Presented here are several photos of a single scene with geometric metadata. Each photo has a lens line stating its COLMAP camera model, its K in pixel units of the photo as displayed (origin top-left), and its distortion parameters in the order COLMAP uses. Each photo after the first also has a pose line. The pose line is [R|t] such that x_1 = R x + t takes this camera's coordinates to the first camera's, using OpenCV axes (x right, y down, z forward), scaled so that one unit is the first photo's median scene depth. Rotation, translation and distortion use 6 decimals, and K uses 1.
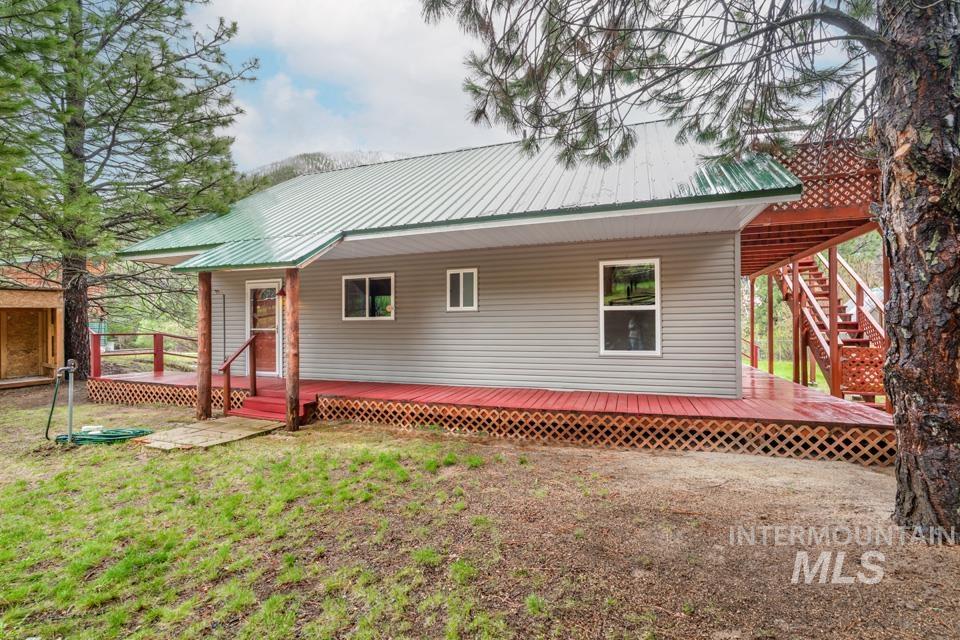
lens RADIAL K [[431.1, 0, 480.7], [0, 431.1, 323.8], [0, 0, 1]] dist [-0.017373, 0.012610]
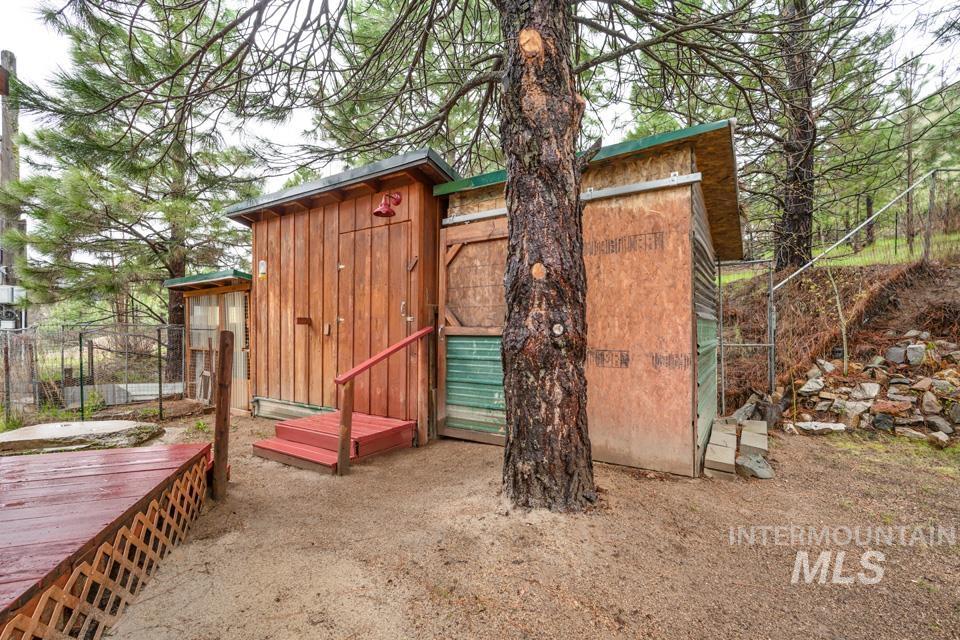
lens RADIAL K [[431.1, 0, 476.8], [0, 431.1, 323.1], [0, 0, 1]] dist [-0.017373, 0.012610]
pose [[-0.575761, 0.009535, 0.817562, 0.137107], [-0.004427, 0.999881, -0.014779, 0.033930], [-0.817606, -0.012129, -0.575650, 0.638120]]
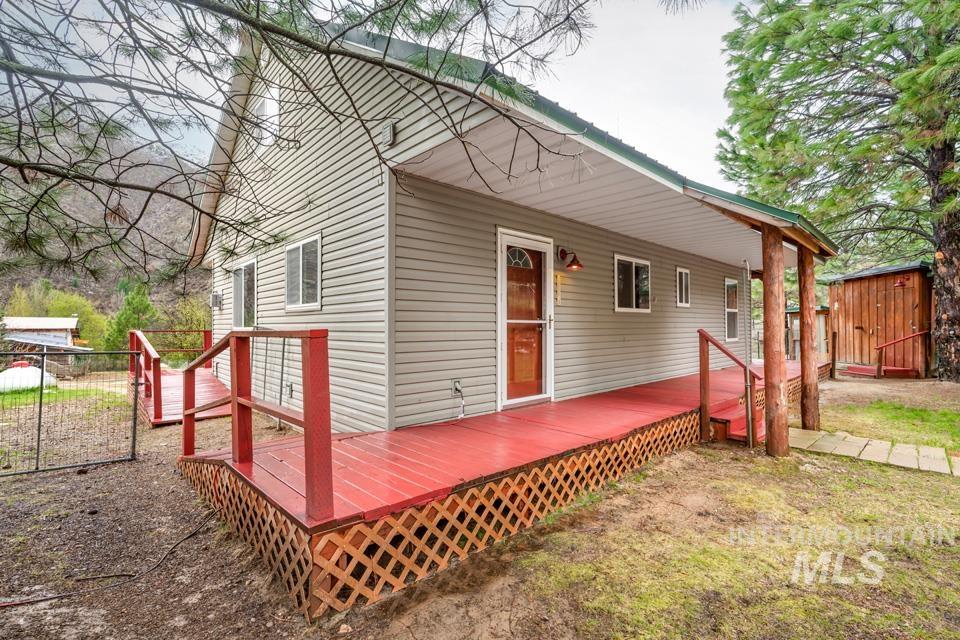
lens RADIAL K [[431.1, 0, 478.8], [0, 431.1, 322.5], [0, 0, 1]] dist [-0.017373, 0.012610]
pose [[0.453390, 0.012625, 0.891223, -1.360296], [-0.005933, 0.999920, -0.011147, 0.027379], [-0.891292, -0.000233, 0.453429, 1.047781]]
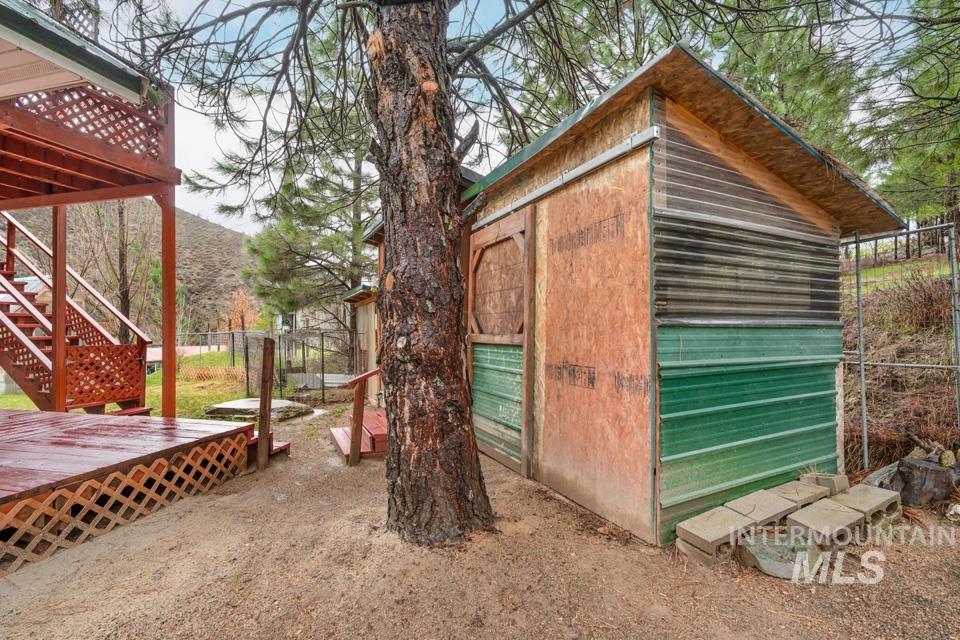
lens RADIAL K [[431.1, 0, 484.3], [0, 431.1, 322.5], [0, 0, 1]] dist [-0.017373, 0.012610]
pose [[-0.077356, 0.014501, 0.996898, 0.060094], [-0.005540, 0.999873, -0.014974, 0.023649], [-0.996988, -0.006681, -0.077266, 0.358062]]
